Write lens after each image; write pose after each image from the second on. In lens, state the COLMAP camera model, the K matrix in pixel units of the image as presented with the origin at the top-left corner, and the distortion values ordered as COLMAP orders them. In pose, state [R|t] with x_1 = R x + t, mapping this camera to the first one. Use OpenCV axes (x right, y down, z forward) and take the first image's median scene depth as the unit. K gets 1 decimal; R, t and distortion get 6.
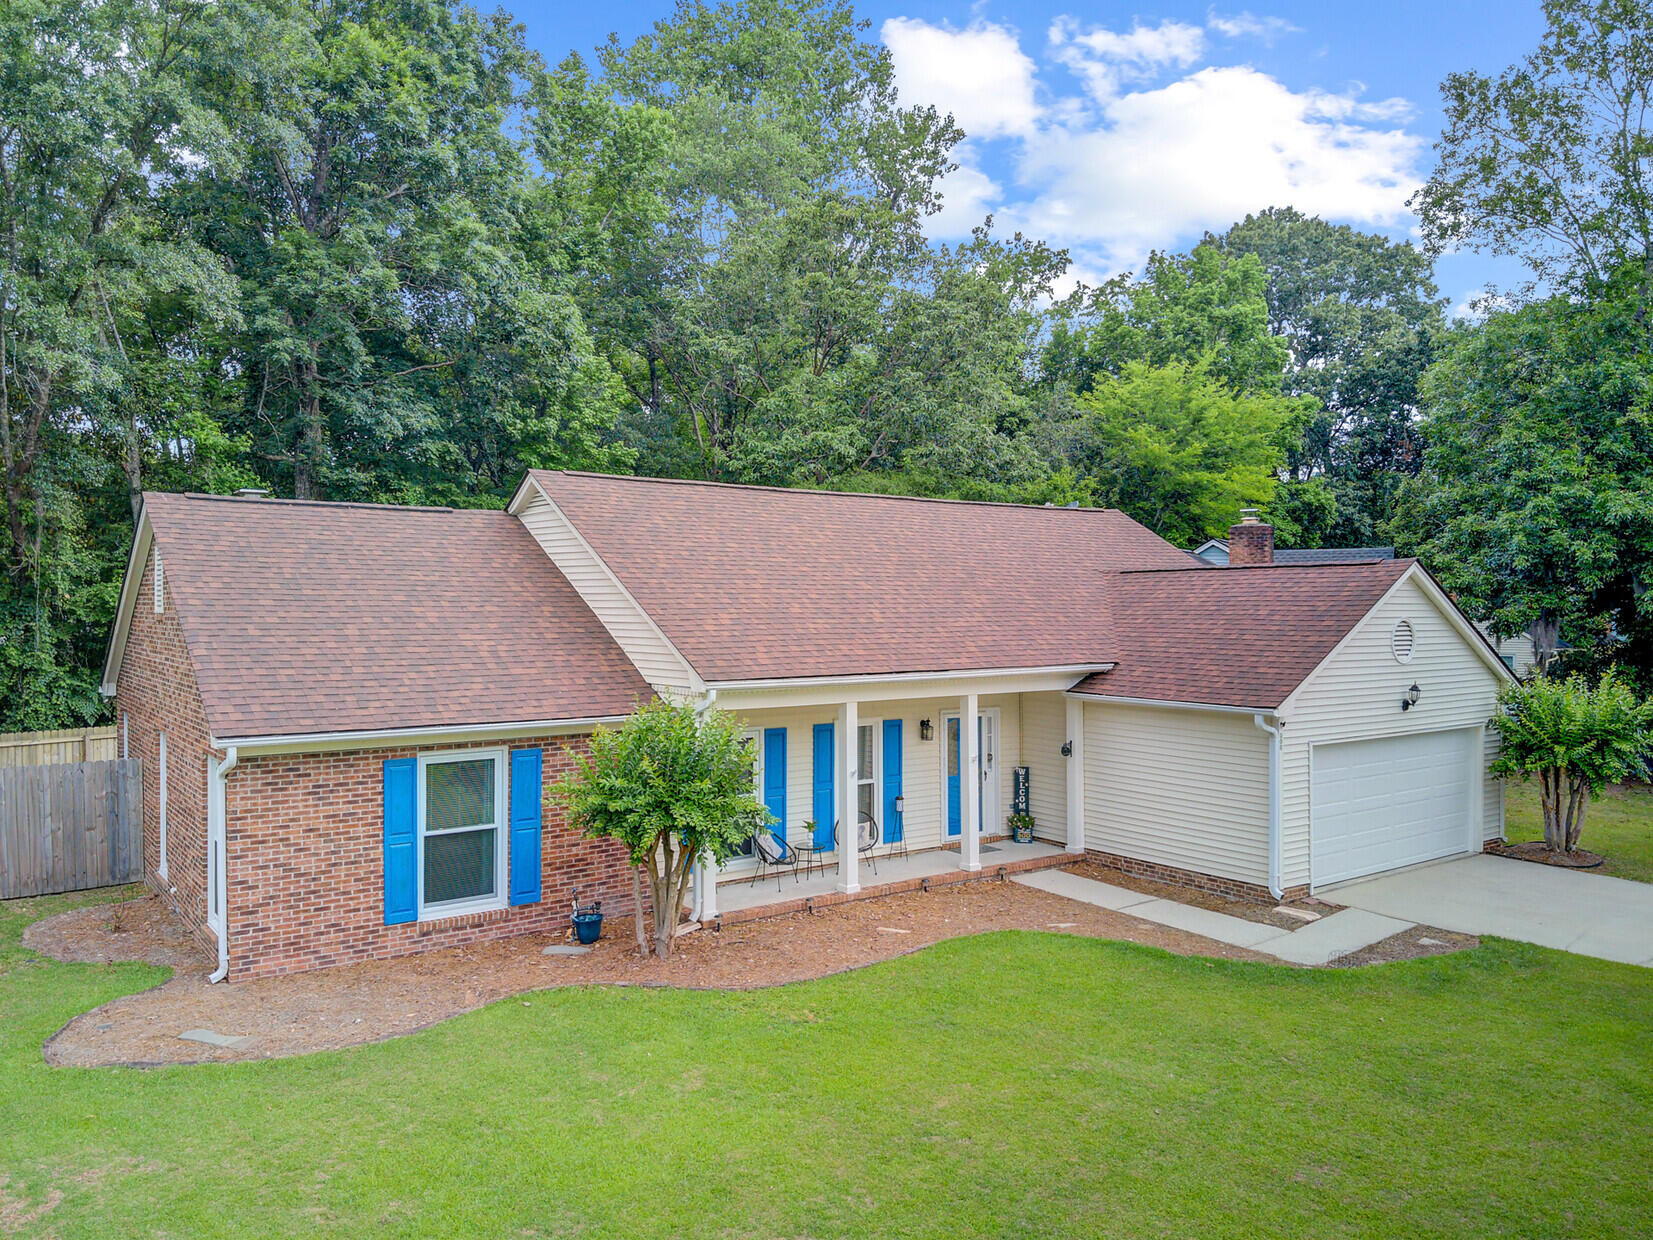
lens RADIAL K [[1218.2, 0, 825.5], [0, 1218.2, 611.9], [0, 0, 1]] dist [0.109536, -0.261160]
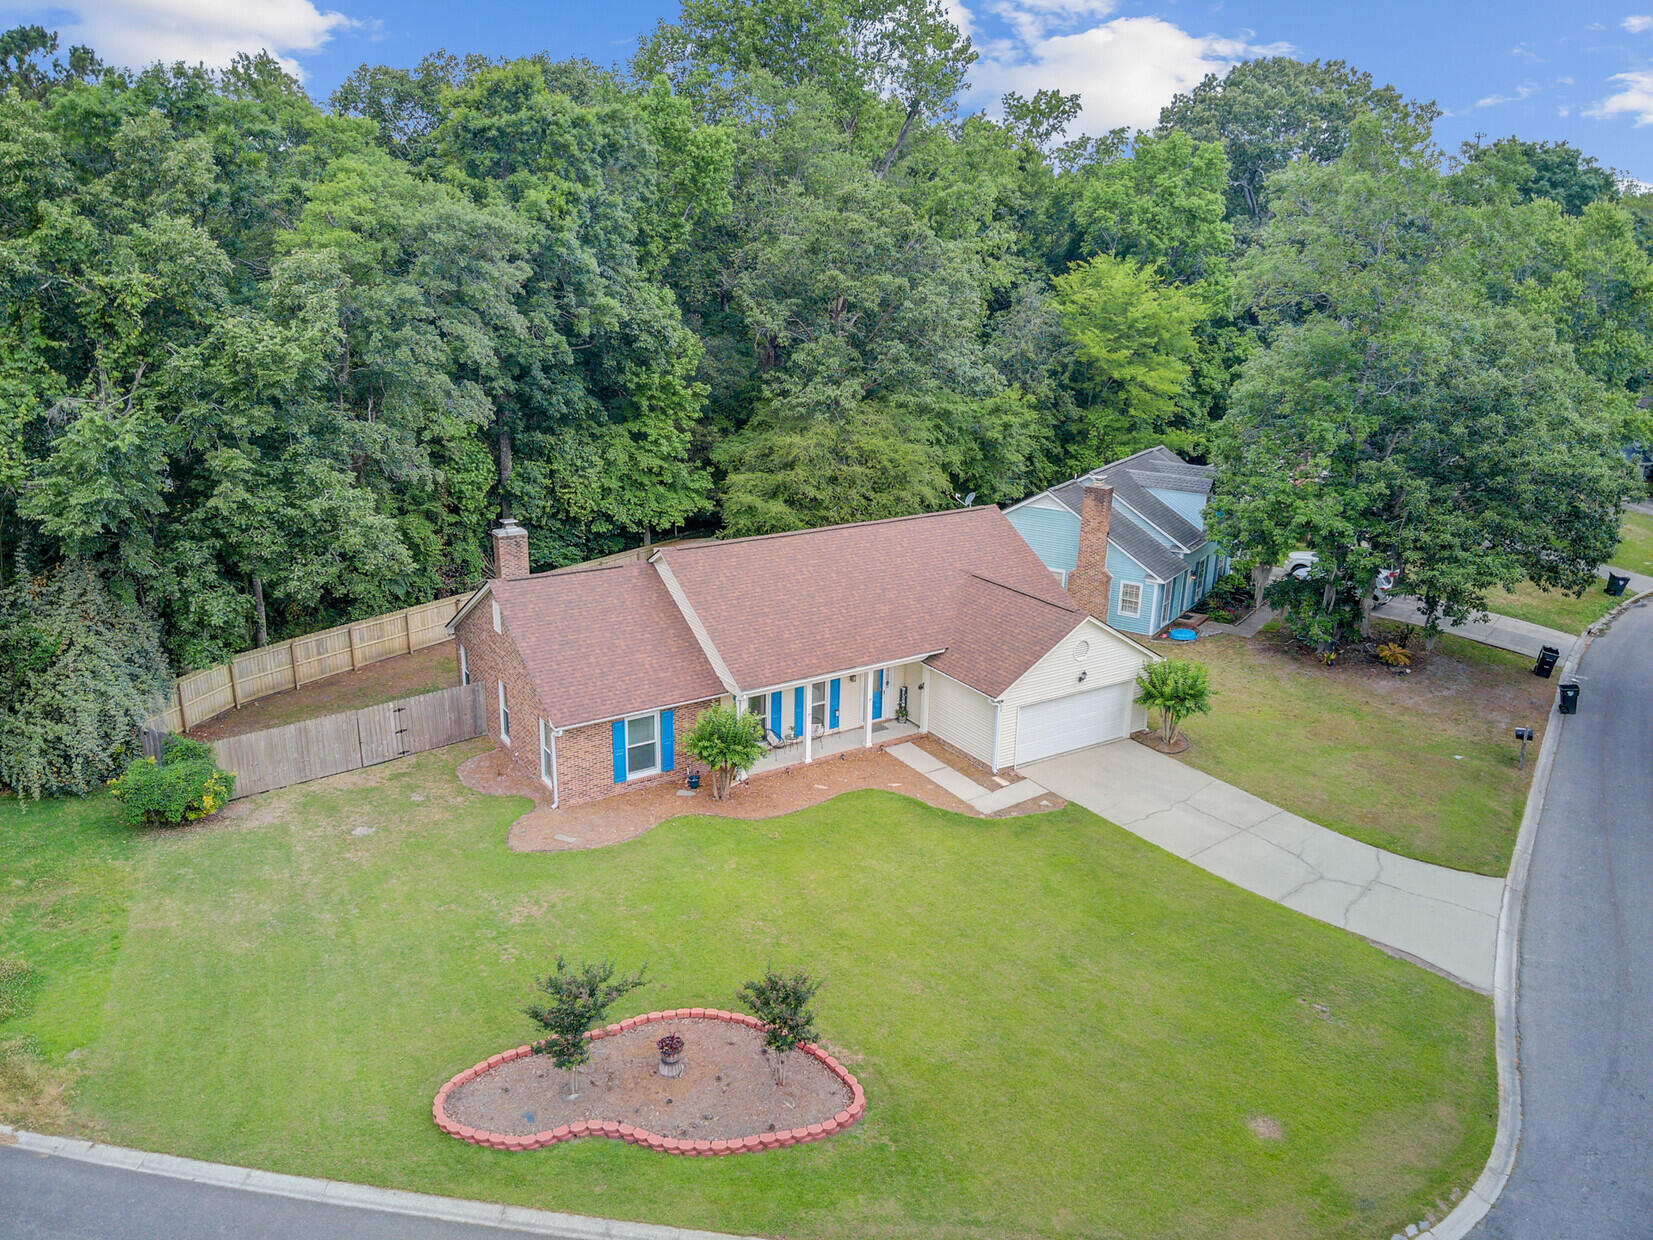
lens RADIAL K [[1188.2, 0, 826.5], [0, 1188.2, 620.0], [0, 0, 1]] dist [0.122781, -0.216511]
pose [[0.997831, 0.039055, -0.052997, 0.161177], [-0.021112, 0.952341, 0.304302, -0.689612], [0.062356, -0.302523, 0.951100, -1.009221]]
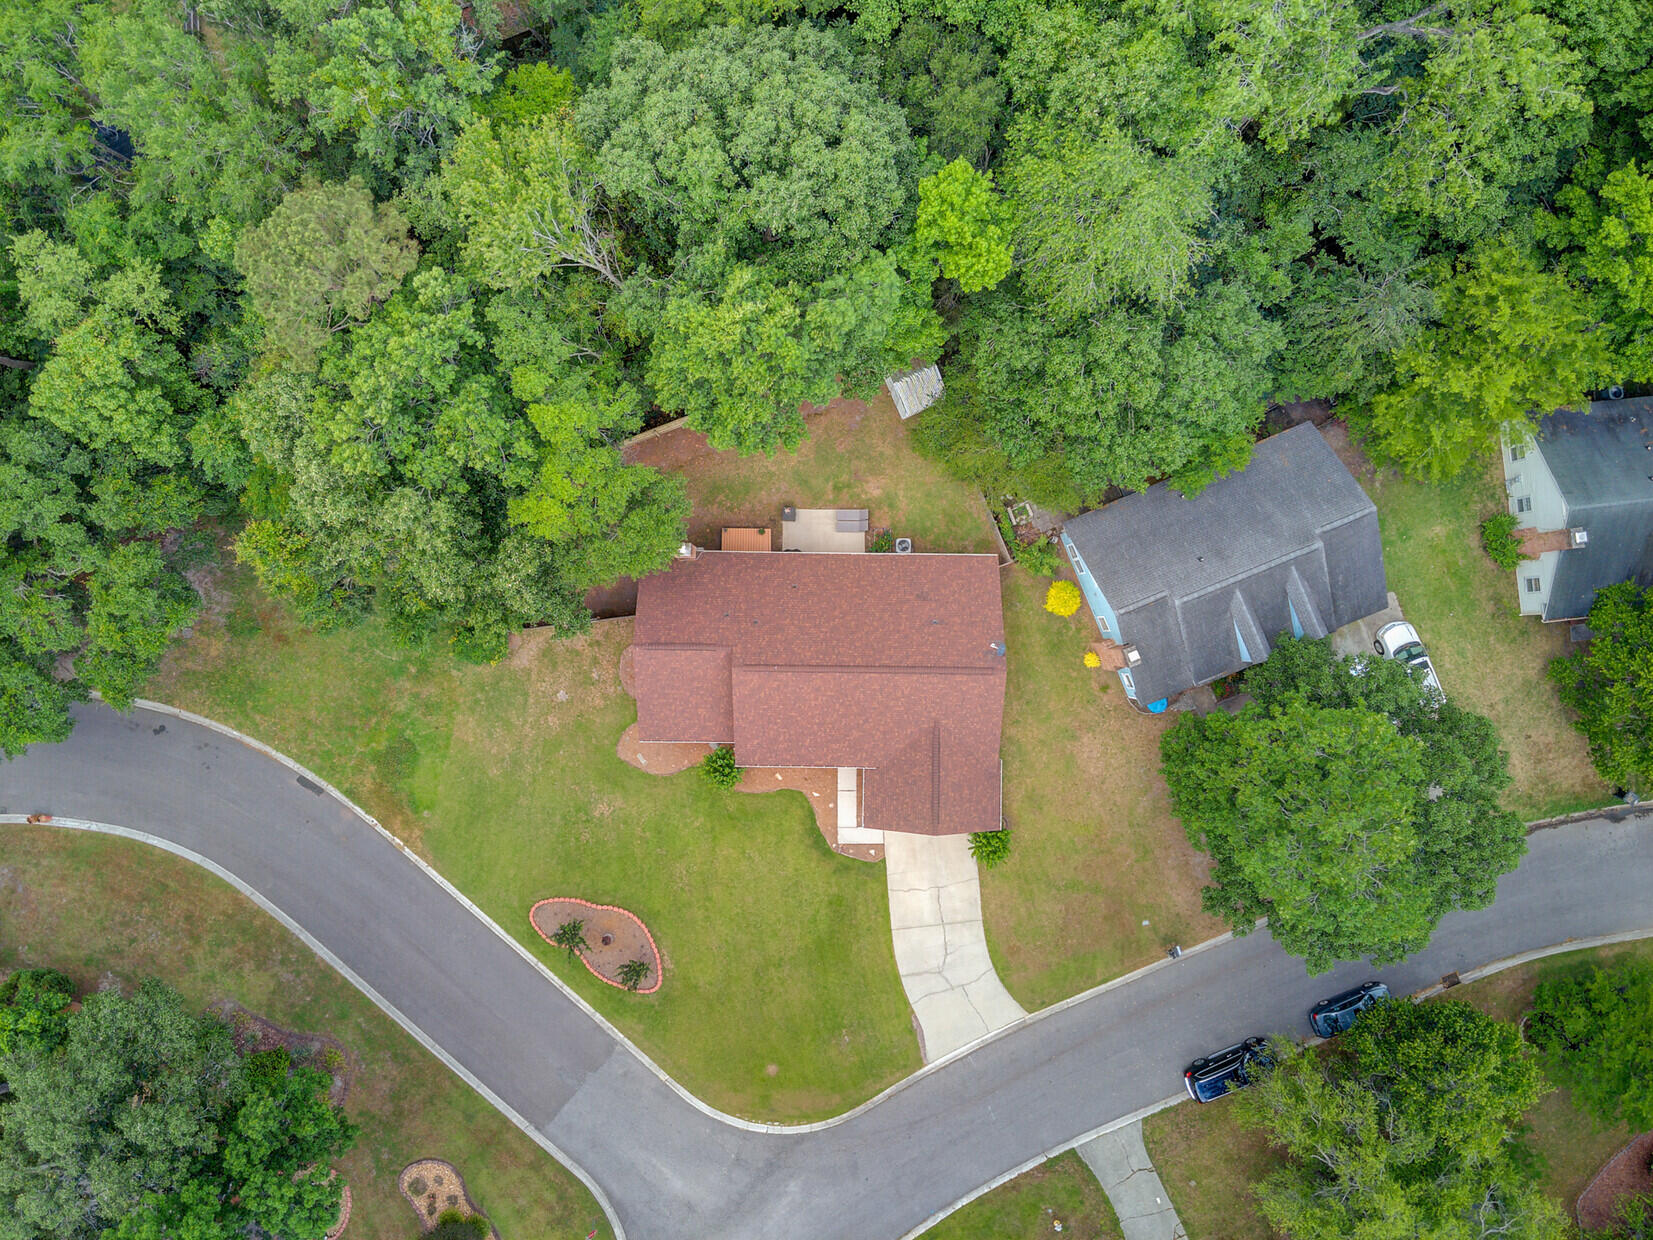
lens RADIAL K [[1190.0, 0, 826.5], [0, 1190.0, 620.0], [0, 0, 1]] dist [0.124685, -0.233572]
pose [[0.797038, 0.603880, -0.007730, -0.102828], [-0.002920, 0.016653, 0.999857, -3.670872], [0.603923, -0.796901, 0.015036, 1.358630]]
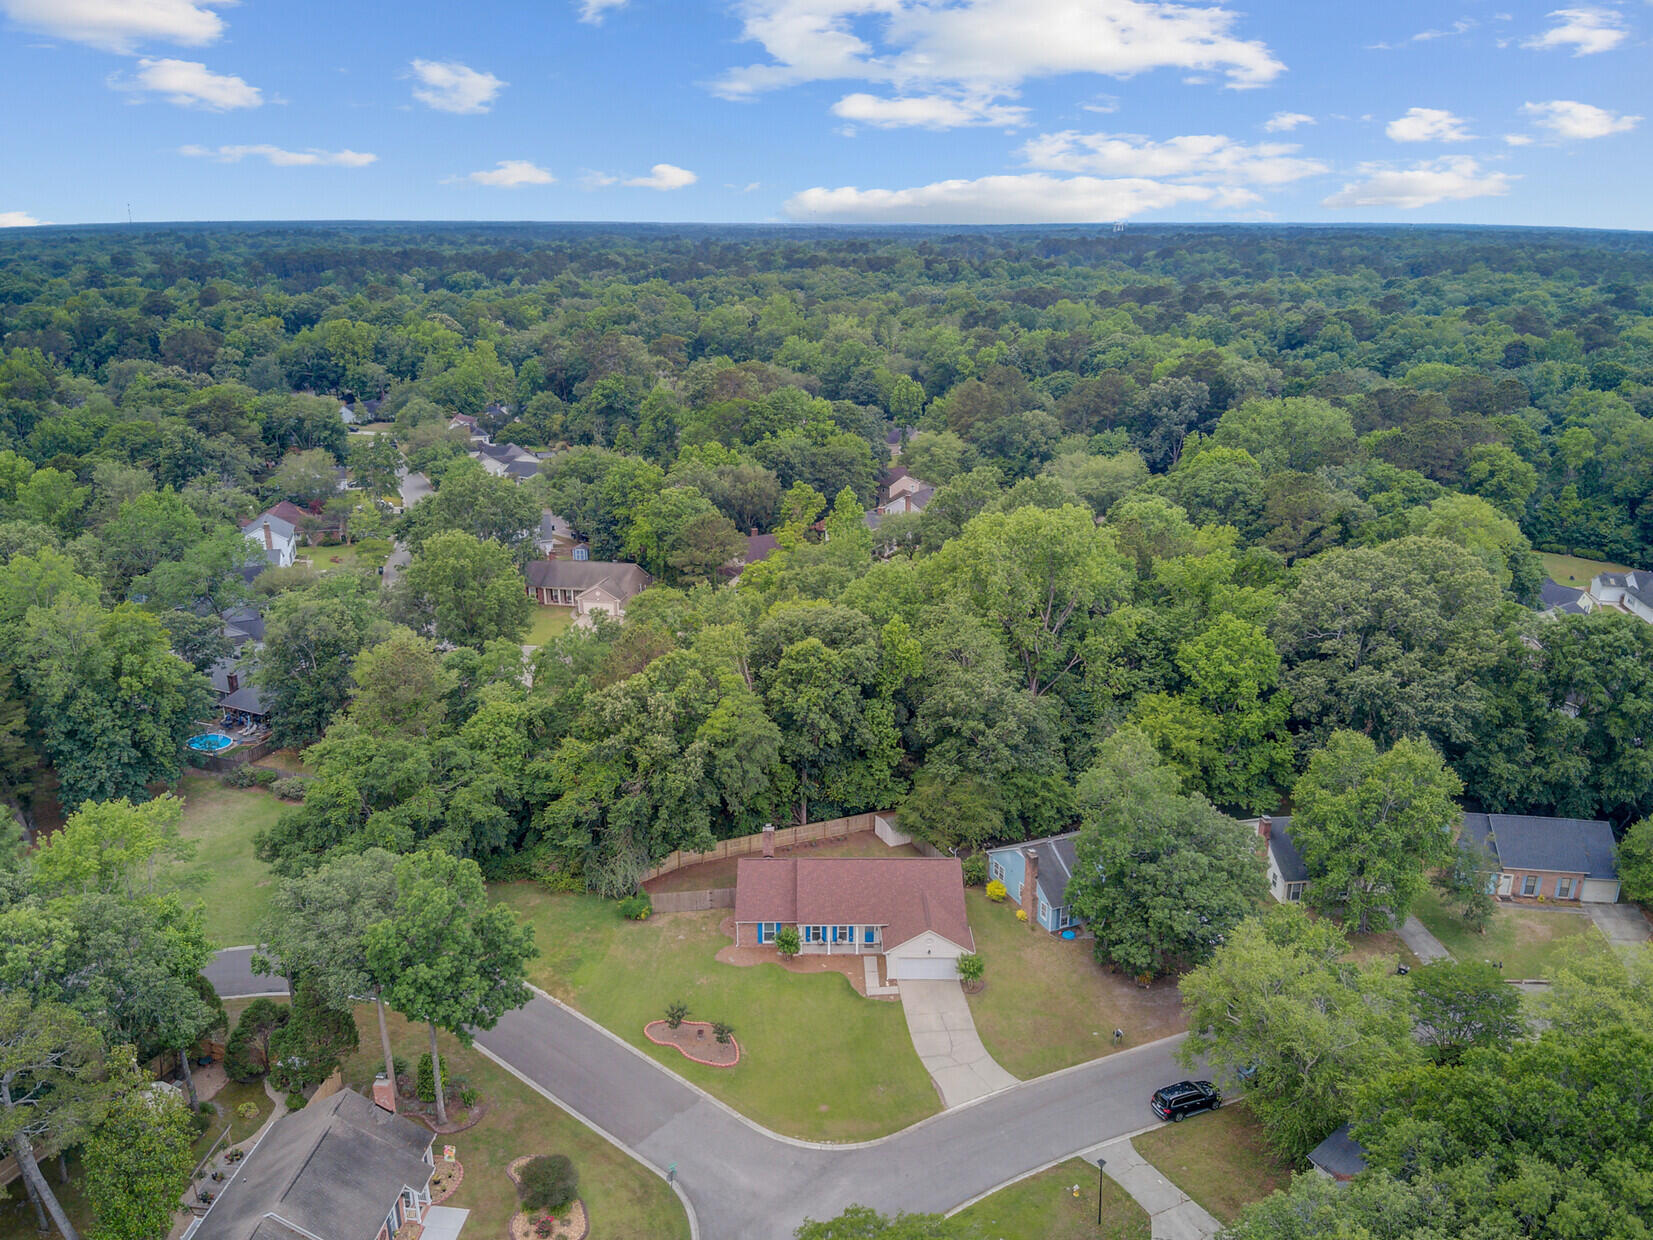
lens RADIAL K [[1190.0, 0, 826.5], [0, 1190.0, 620.0], [0, 0, 1]] dist [0.124685, -0.233572]
pose [[0.809772, 0.182024, -0.557796, 2.981442], [-0.005880, 0.953132, 0.302497, -3.098260], [0.586716, -0.241673, 0.772890, -3.144269]]
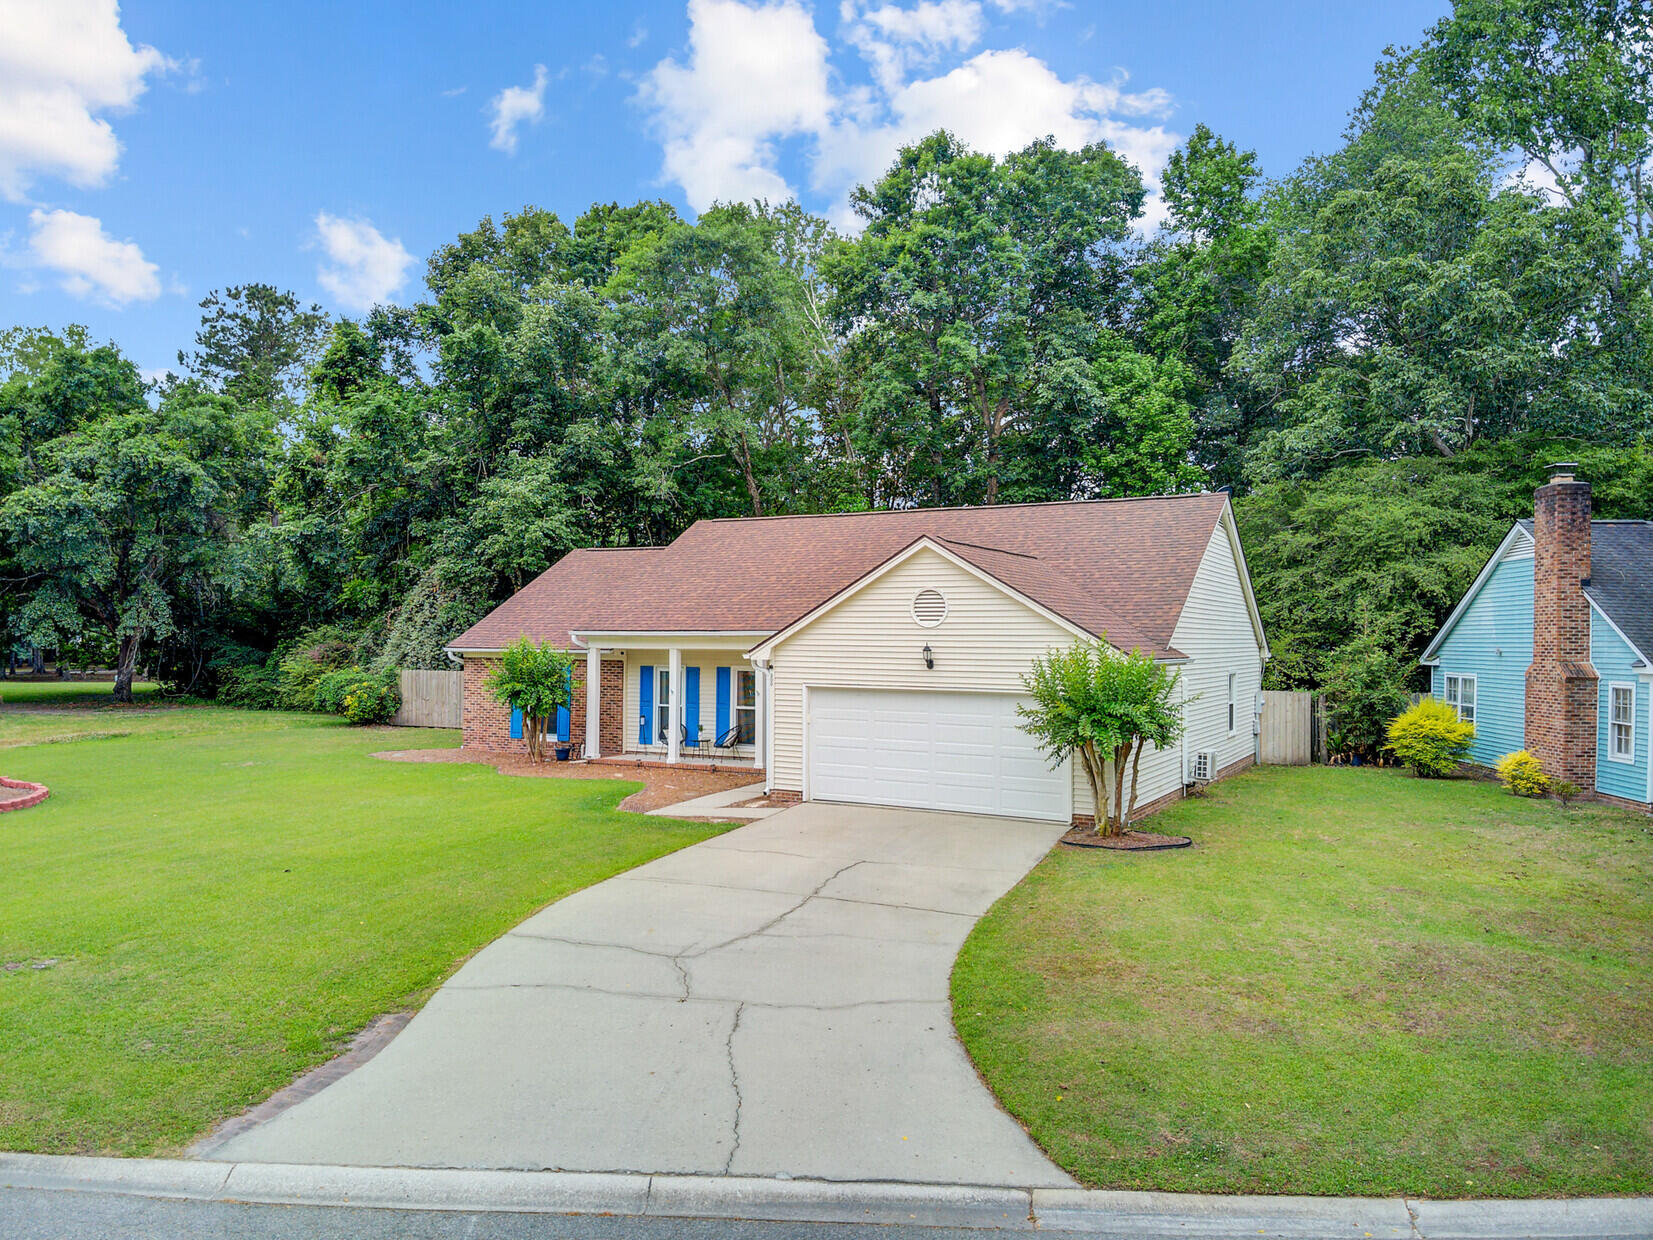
lens RADIAL K [[1205.4, 0, 824.9], [0, 1205.4, 636.8], [0, 0, 1]] dist [0.103546, -0.197034]
pose [[0.428636, 0.002583, -0.903474, 1.578108], [-0.010707, 0.999940, -0.002221, 0.059404], [0.903414, 0.010625, 0.428638, 0.482057]]
